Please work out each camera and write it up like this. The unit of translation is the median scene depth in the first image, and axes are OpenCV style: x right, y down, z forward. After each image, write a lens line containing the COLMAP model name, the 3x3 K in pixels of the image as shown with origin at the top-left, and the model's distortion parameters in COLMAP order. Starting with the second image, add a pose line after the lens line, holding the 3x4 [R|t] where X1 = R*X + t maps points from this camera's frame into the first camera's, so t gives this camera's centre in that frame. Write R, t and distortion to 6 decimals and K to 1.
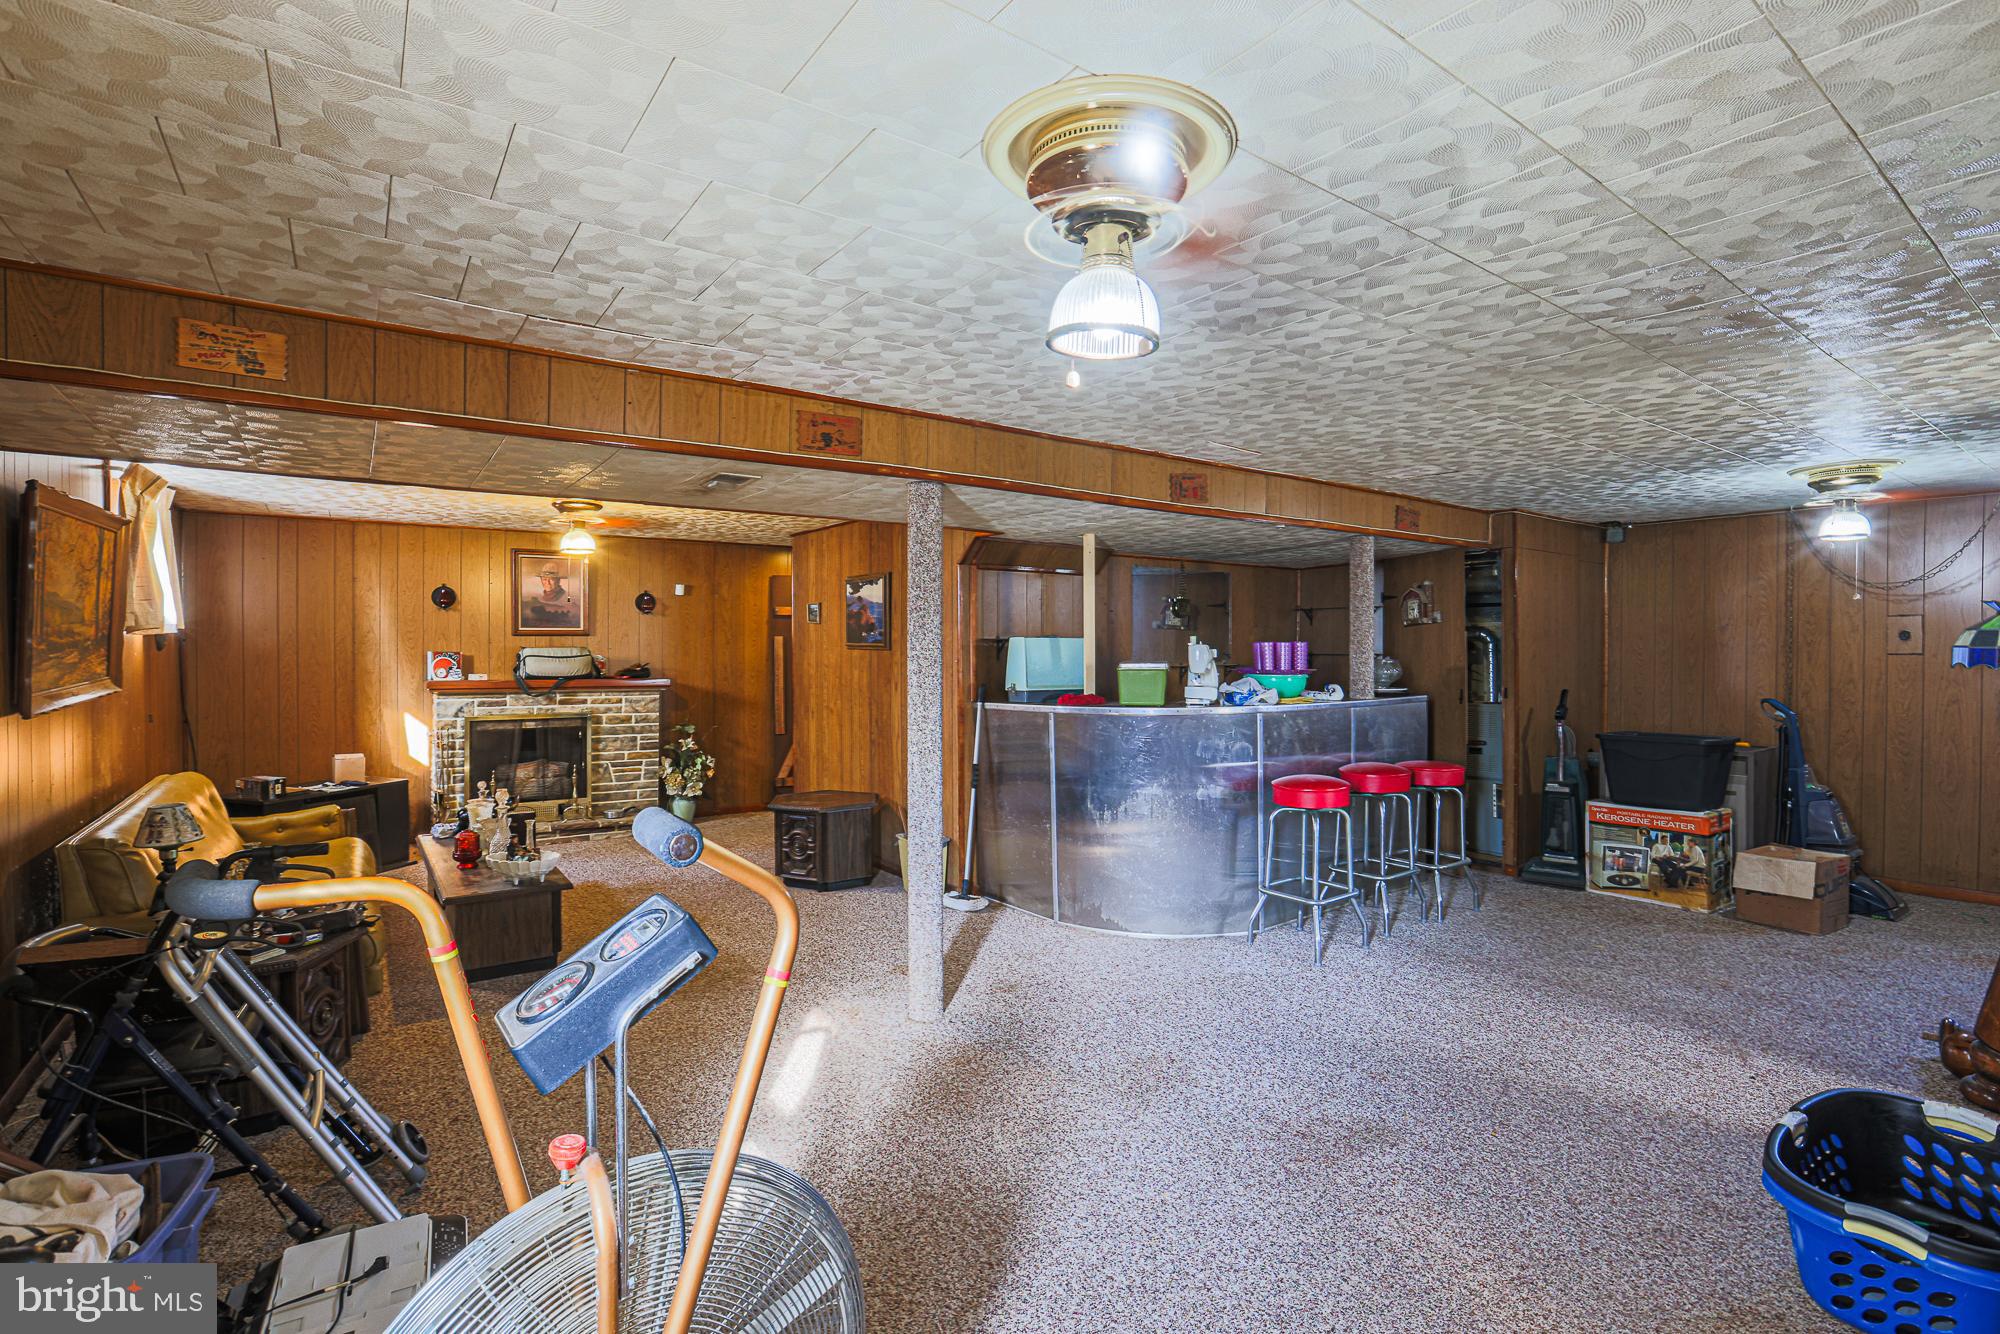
lens RADIAL K [[930.7, 0, 1009.0], [0, 930.7, 655.9], [0, 0, 1]] dist [-0.052289, 0.024172]
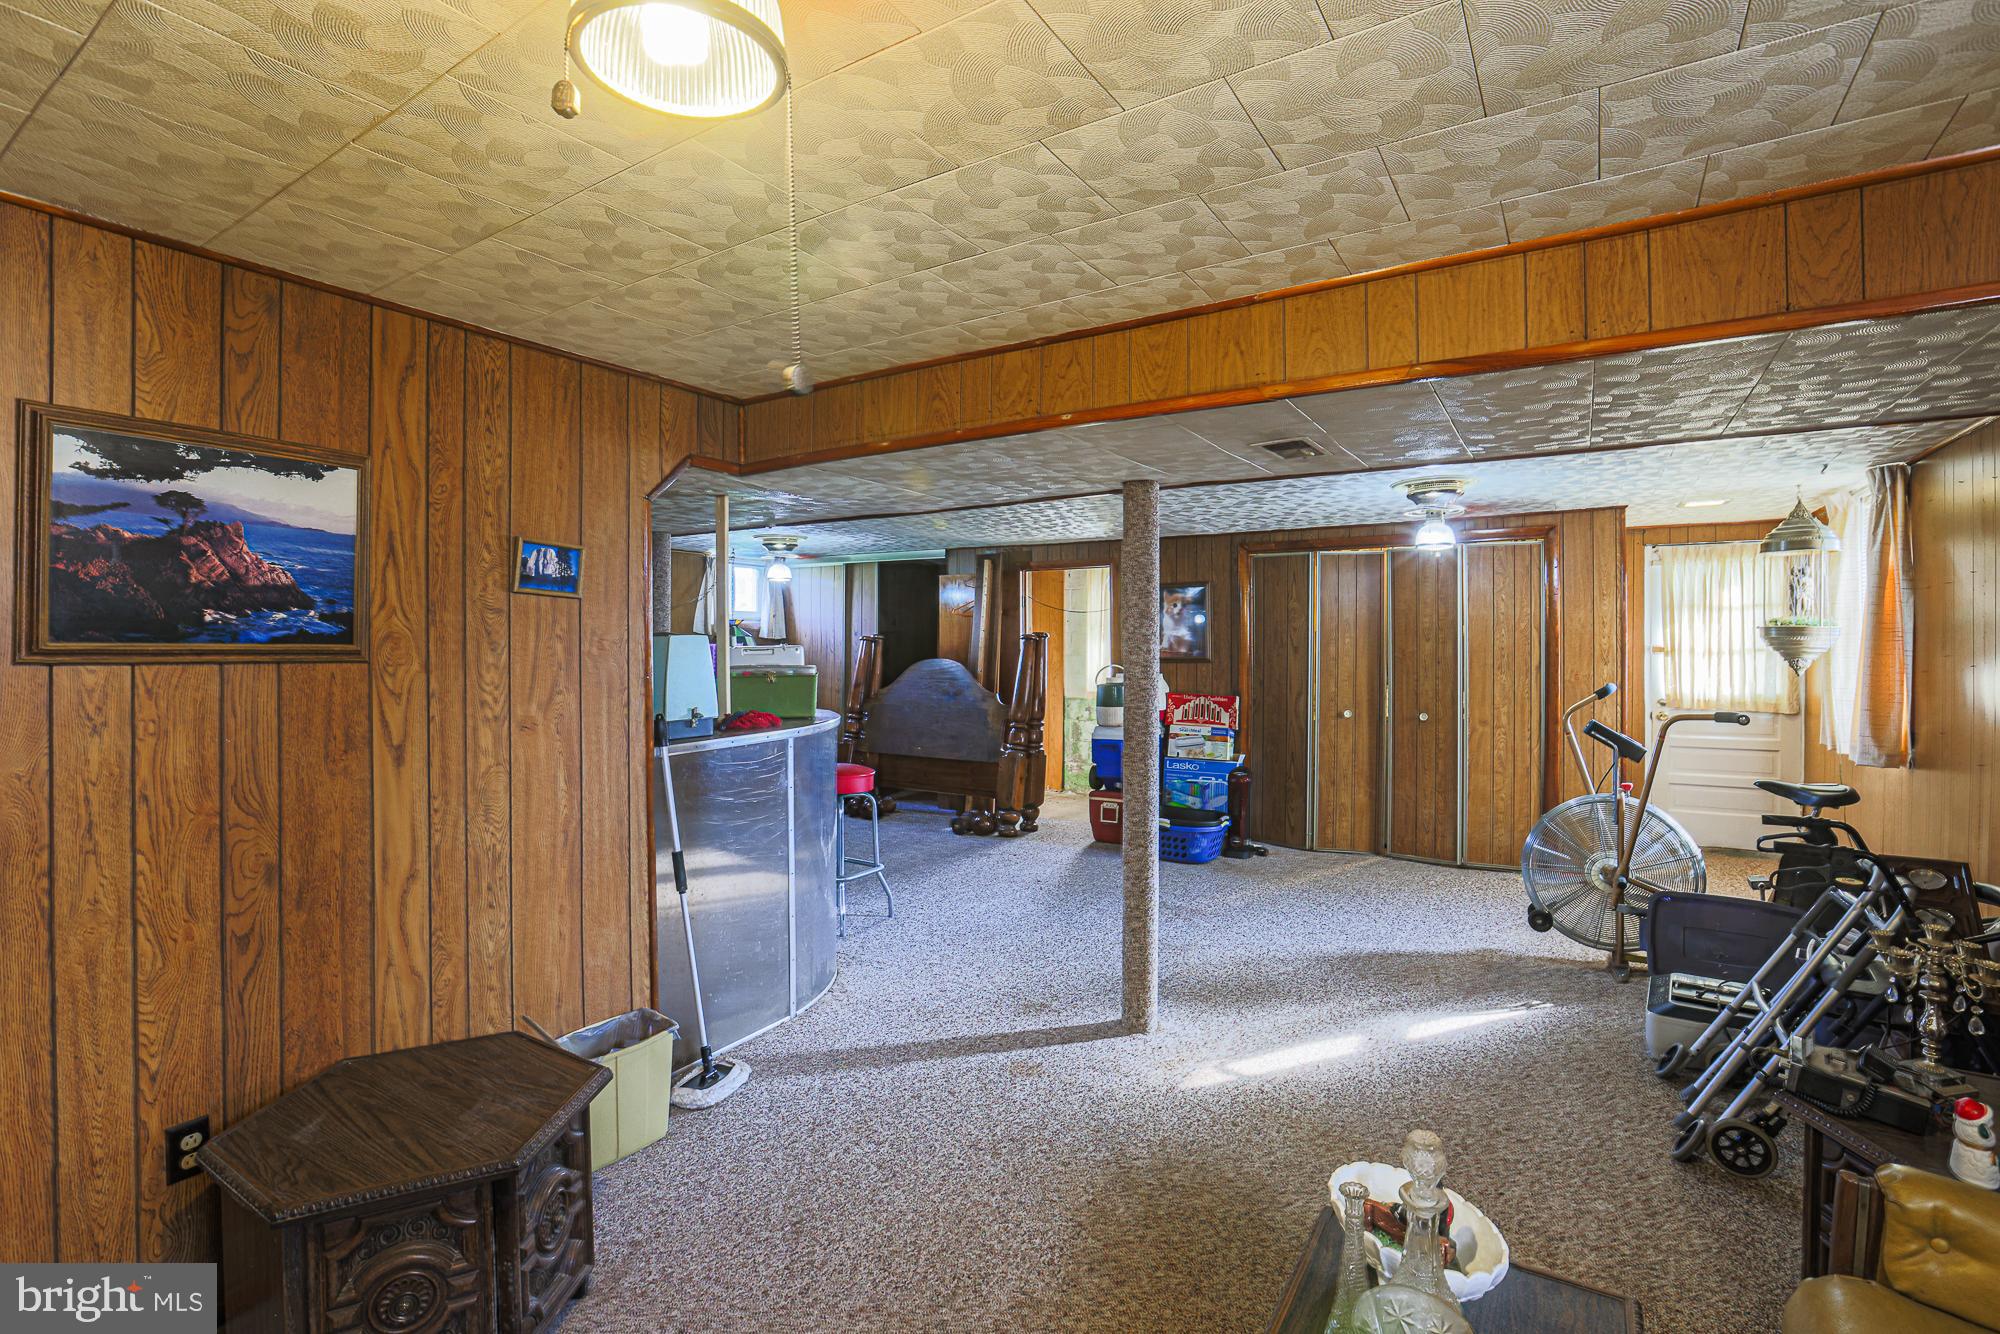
lens RADIAL K [[909.3, 0, 1001.7], [0, 909.3, 651.1], [0, 0, 1]] dist [-0.050668, 0.018017]
pose [[-0.361918, -0.006043, 0.932190, -0.720305], [0.009858, 0.999898, 0.010309, -0.015776], [-0.932158, 0.012921, -0.361822, 1.150147]]
